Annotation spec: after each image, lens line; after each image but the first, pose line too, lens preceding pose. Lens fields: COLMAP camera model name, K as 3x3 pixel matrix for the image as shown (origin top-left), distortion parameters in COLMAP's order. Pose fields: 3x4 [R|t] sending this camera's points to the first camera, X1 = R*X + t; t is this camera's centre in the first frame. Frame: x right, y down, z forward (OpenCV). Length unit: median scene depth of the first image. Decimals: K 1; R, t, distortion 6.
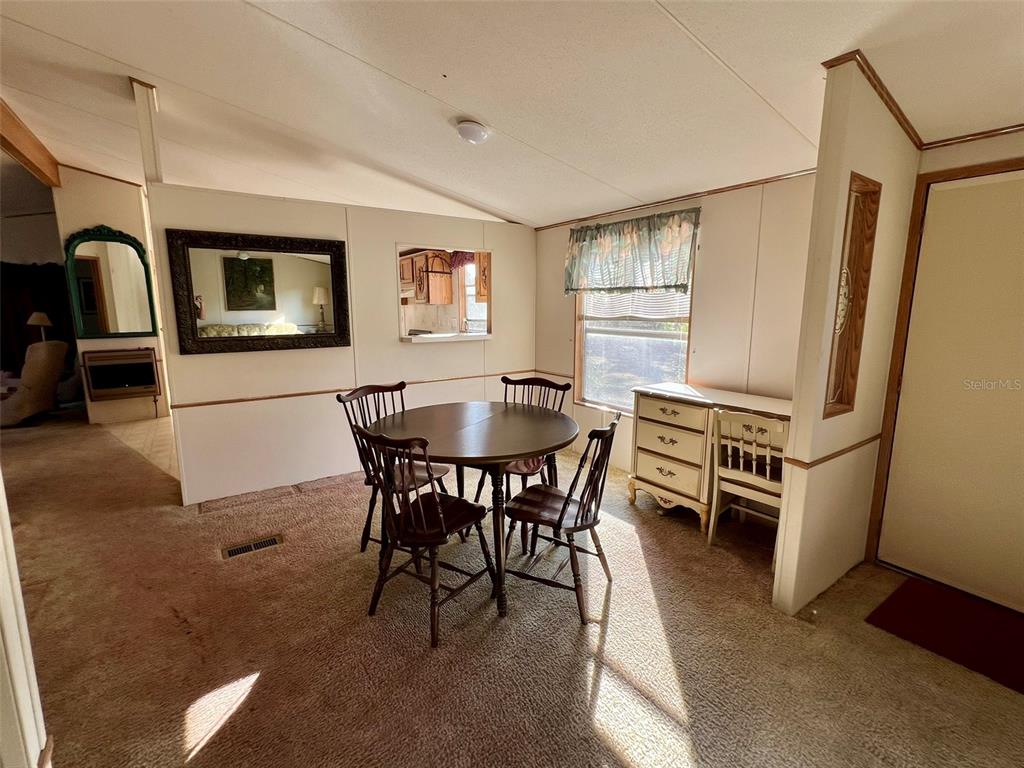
lens RADIAL K [[460.7, 0, 510.4], [0, 460.7, 380.6], [0, 0, 1]] dist [-0.001742, 0.000121]
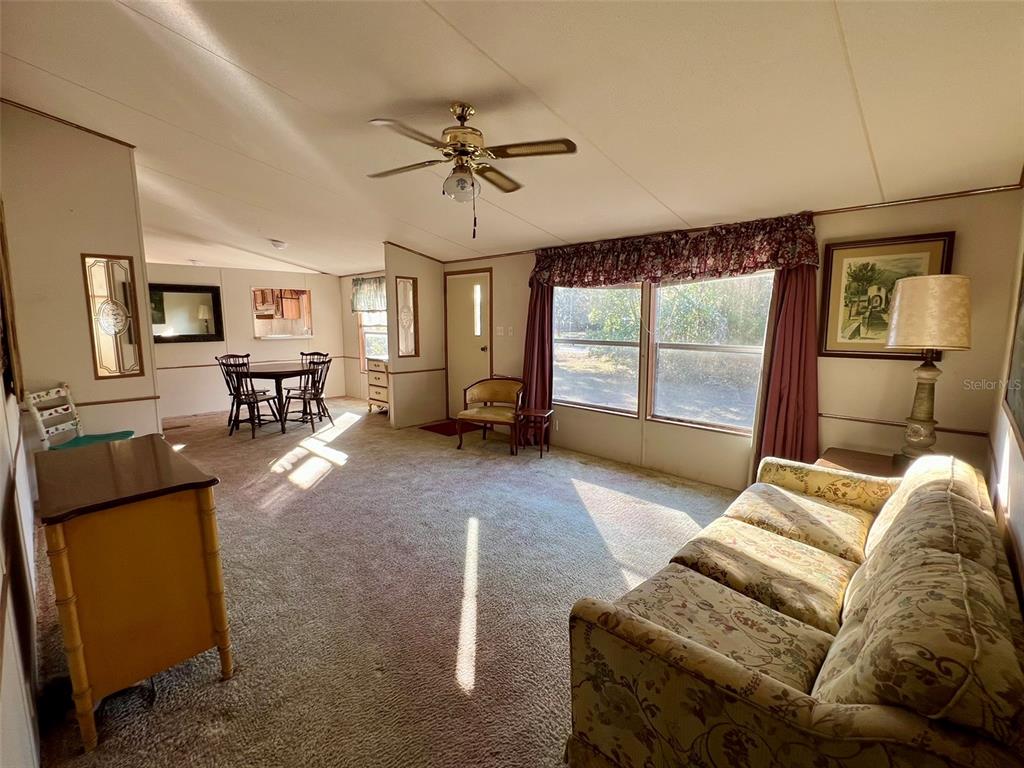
lens RADIAL K [[460.7, 0, 507.8], [0, 460.7, 379.4], [0, 0, 1]] dist [-0.001742, 0.000121]
pose [[0.980956, -0.027546, 0.192269, 0.442746], [0.033846, 0.998990, -0.029561, 0.184578], [-0.191260, 0.035506, 0.980897, -1.110316]]
